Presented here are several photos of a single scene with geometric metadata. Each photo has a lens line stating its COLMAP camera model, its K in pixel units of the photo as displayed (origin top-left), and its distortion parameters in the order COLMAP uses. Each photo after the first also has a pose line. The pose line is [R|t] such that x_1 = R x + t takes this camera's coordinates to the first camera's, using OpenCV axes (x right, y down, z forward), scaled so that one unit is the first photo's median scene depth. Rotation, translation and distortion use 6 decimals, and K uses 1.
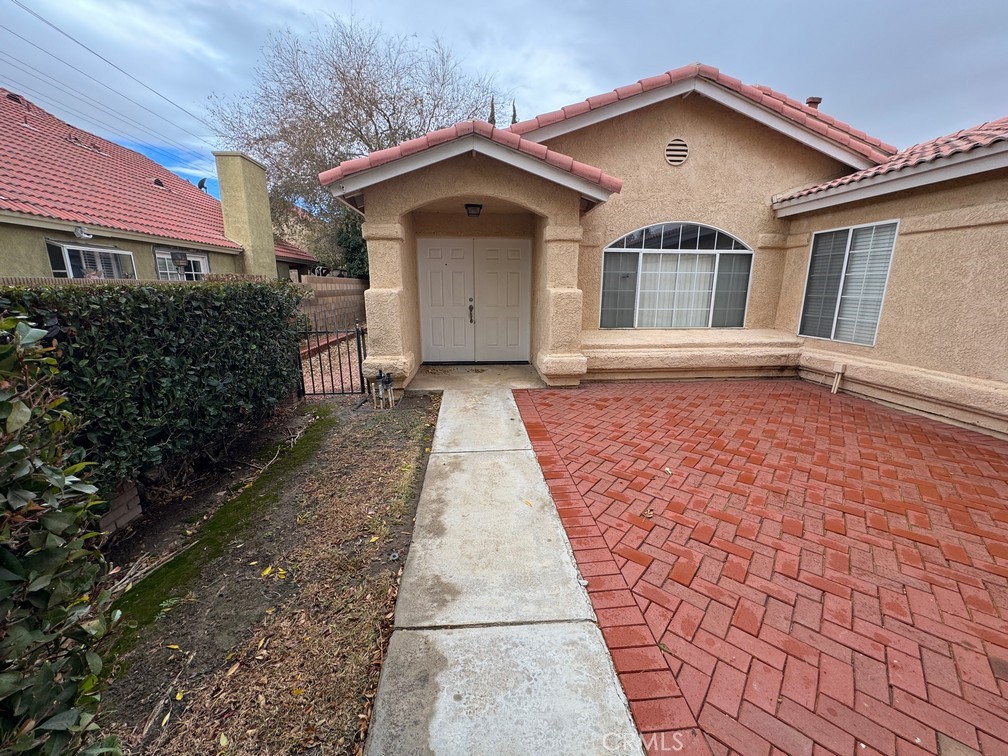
lens RADIAL K [[401.2, 0, 509.2], [0, 401.2, 383.8], [0, 0, 1]] dist [-0.001924, 0.000008]
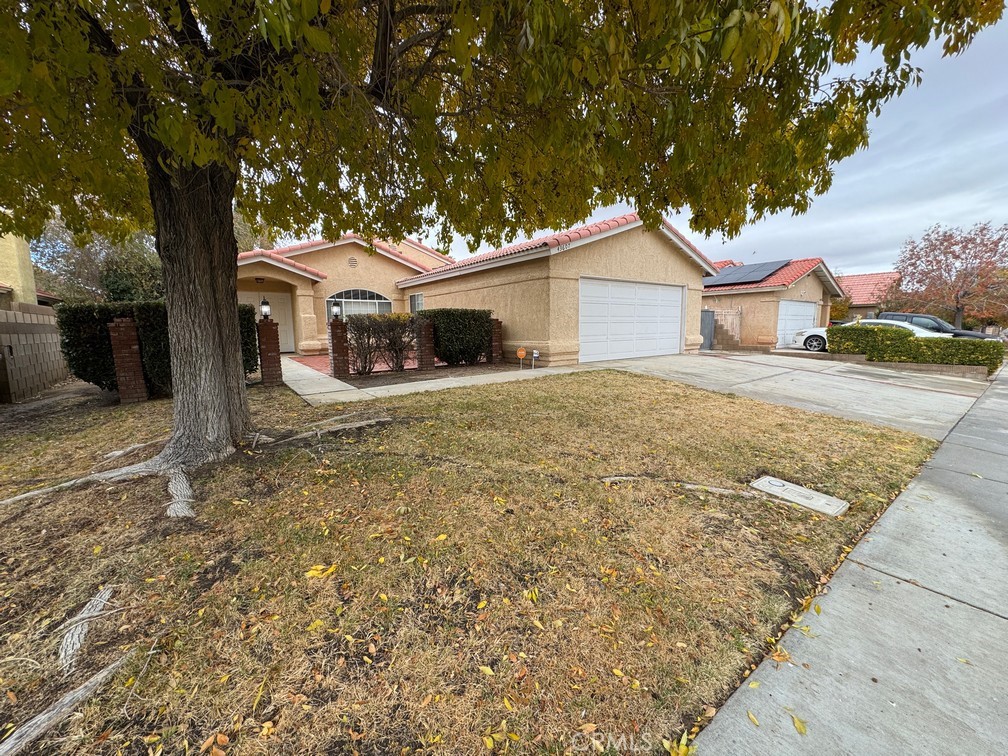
lens RADIAL K [[401.2, 0, 504.9], [0, 401.2, 375.3], [0, 0, 1]] dist [-0.001924, 0.000008]
pose [[0.847998, -0.076163, 0.524498, -0.134392], [0.138178, 0.987167, -0.080056, 0.427197], [-0.511669, 0.140361, 0.847640, -1.428580]]
